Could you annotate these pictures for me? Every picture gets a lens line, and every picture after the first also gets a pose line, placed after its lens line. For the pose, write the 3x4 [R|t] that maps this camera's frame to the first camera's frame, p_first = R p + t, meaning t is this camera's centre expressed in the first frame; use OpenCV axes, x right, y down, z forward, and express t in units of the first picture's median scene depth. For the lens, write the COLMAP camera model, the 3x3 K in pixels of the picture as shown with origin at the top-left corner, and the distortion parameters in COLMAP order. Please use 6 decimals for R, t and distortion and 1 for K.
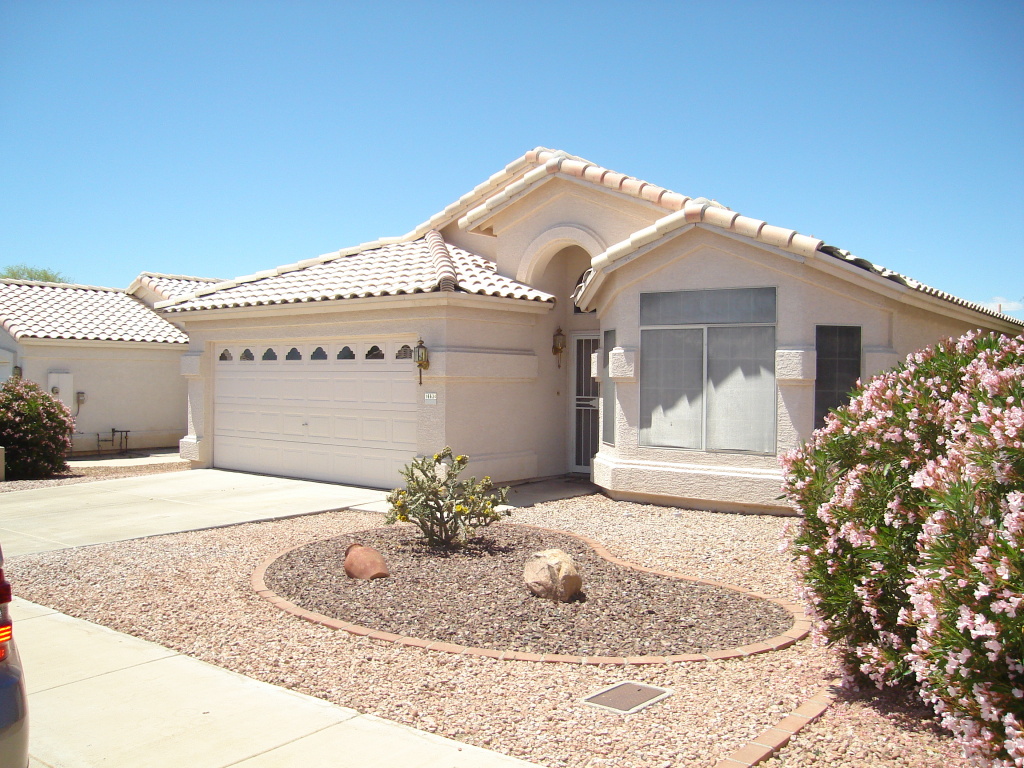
lens RADIAL K [[931.6, 0, 498.9], [0, 931.6, 385.6], [0, 0, 1]] dist [-0.189890, 0.156494]
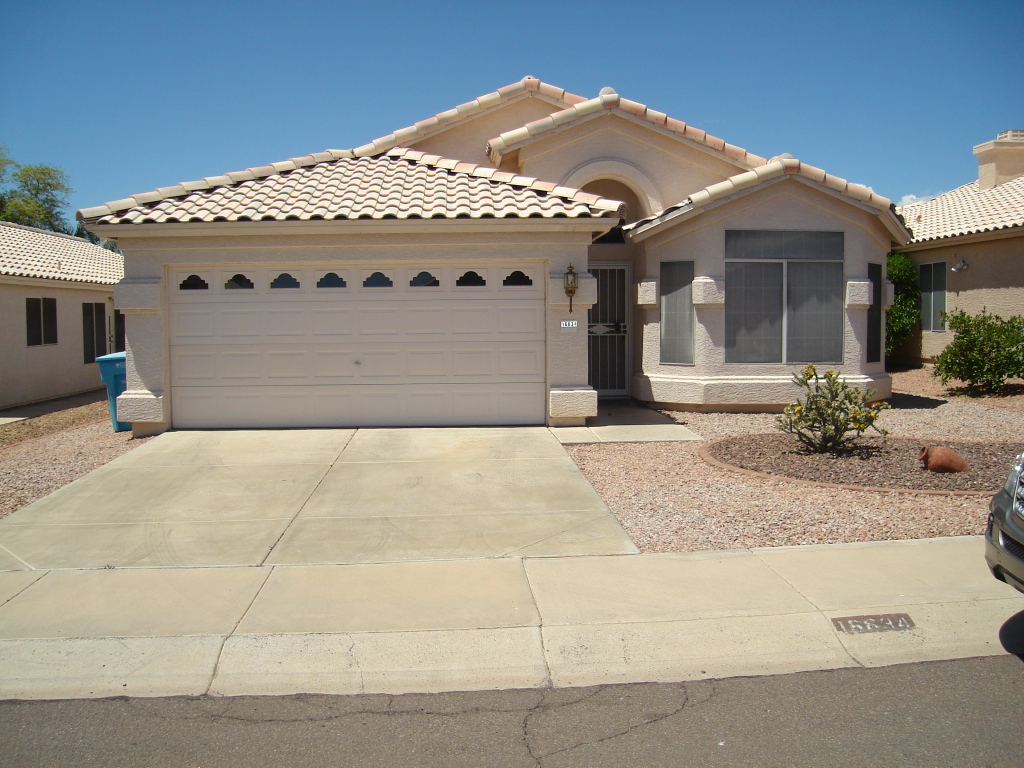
lens RADIAL K [[931.6, 0, 498.9], [0, 931.6, 385.6], [0, 0, 1]] dist [-0.189890, 0.156494]
pose [[0.749577, -0.064784, 0.658739, -0.789774], [0.019466, 0.996926, 0.075894, 0.000490], [-0.661631, -0.044066, 0.748534, 0.319986]]
